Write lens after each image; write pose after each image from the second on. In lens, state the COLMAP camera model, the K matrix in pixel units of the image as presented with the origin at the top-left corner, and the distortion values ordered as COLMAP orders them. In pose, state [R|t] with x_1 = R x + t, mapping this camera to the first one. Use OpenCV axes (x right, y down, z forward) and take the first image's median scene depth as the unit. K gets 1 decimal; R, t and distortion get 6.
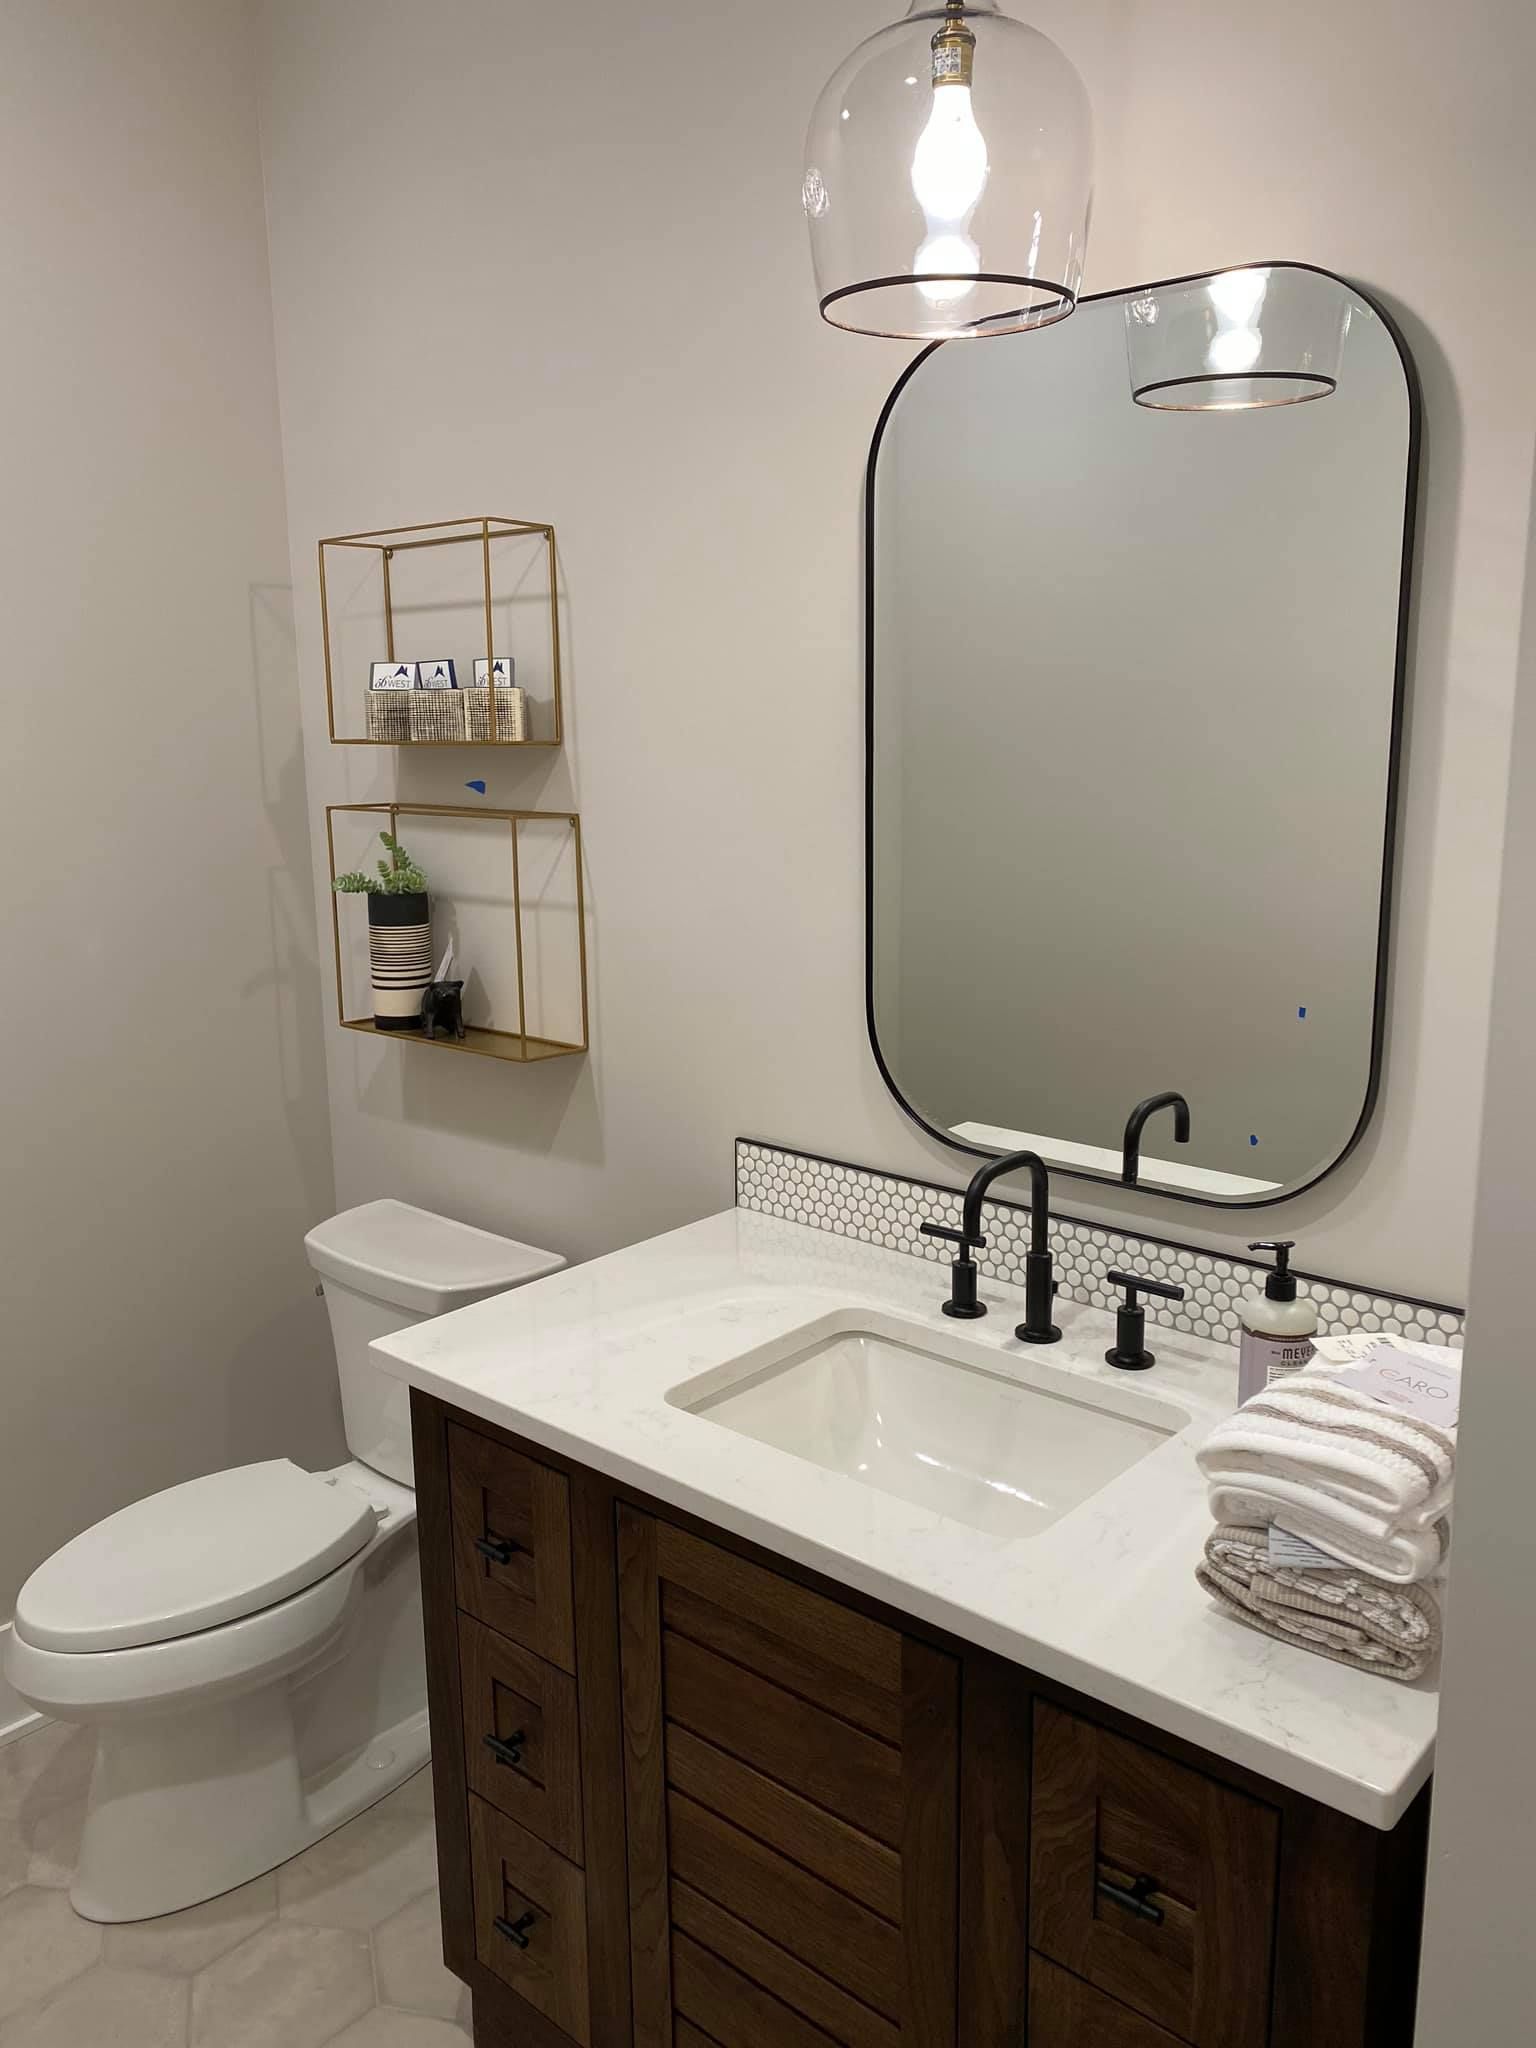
lens RADIAL K [[1581.3, 0, 768.0], [0, 1581.3, 1024.0], [0, 0, 1]] dist [-0.001696, -0.001049]
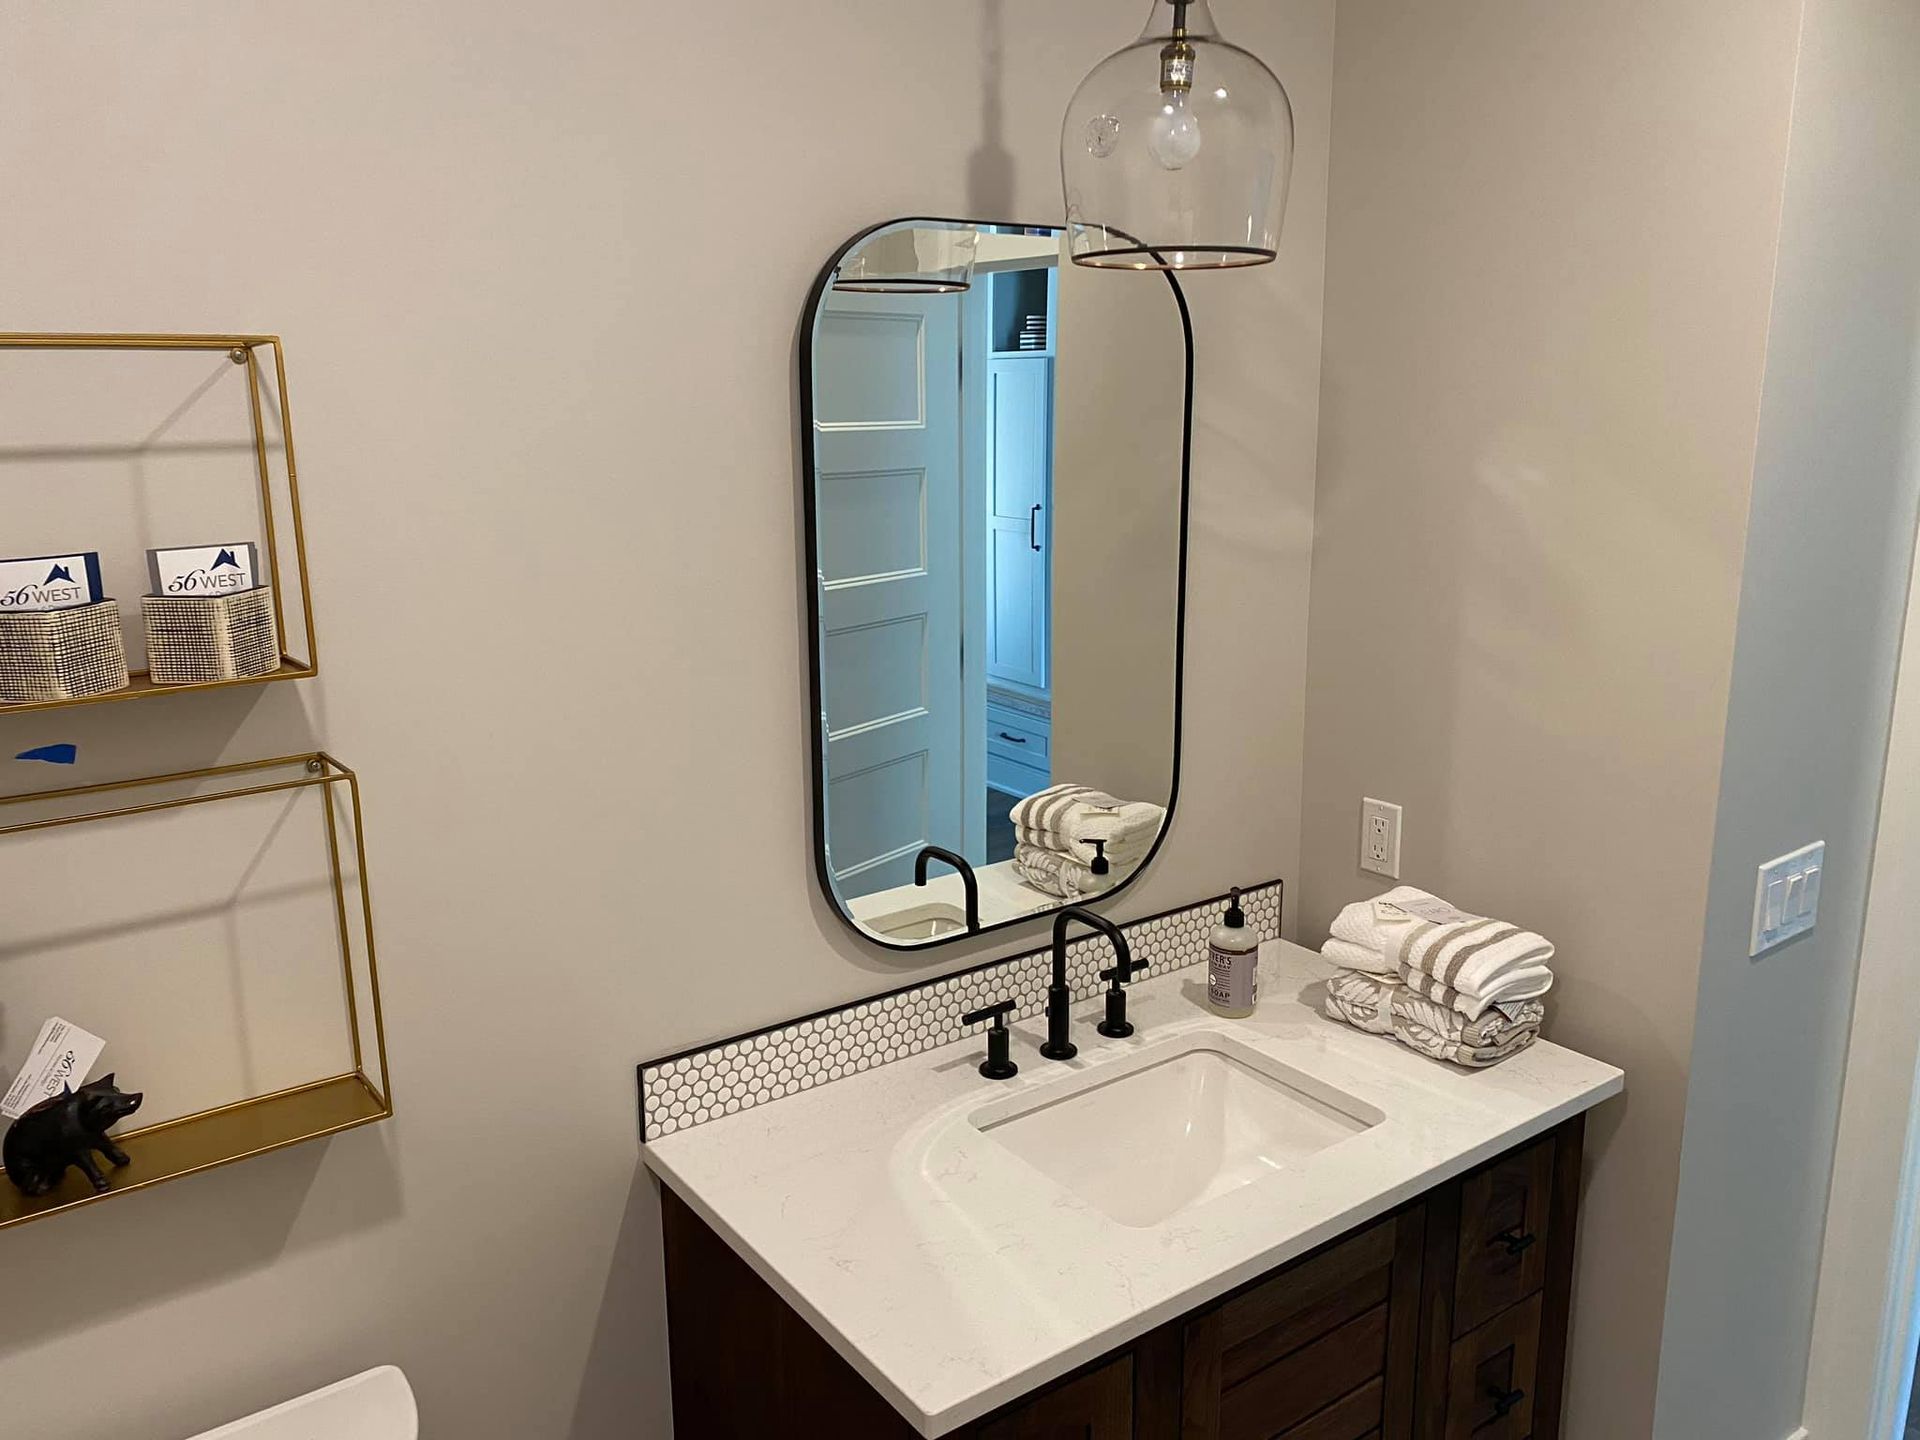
lens RADIAL K [[1482.5, 0, 960.0], [0, 1482.5, 720.0], [0, 0, 1]] dist [-0.001696, -0.001049]
pose [[0.218139, -0.207934, 0.953509, -0.699112], [0.200686, 0.965715, 0.164684, -0.202981], [-0.955061, 0.155432, 0.252389, 0.575649]]
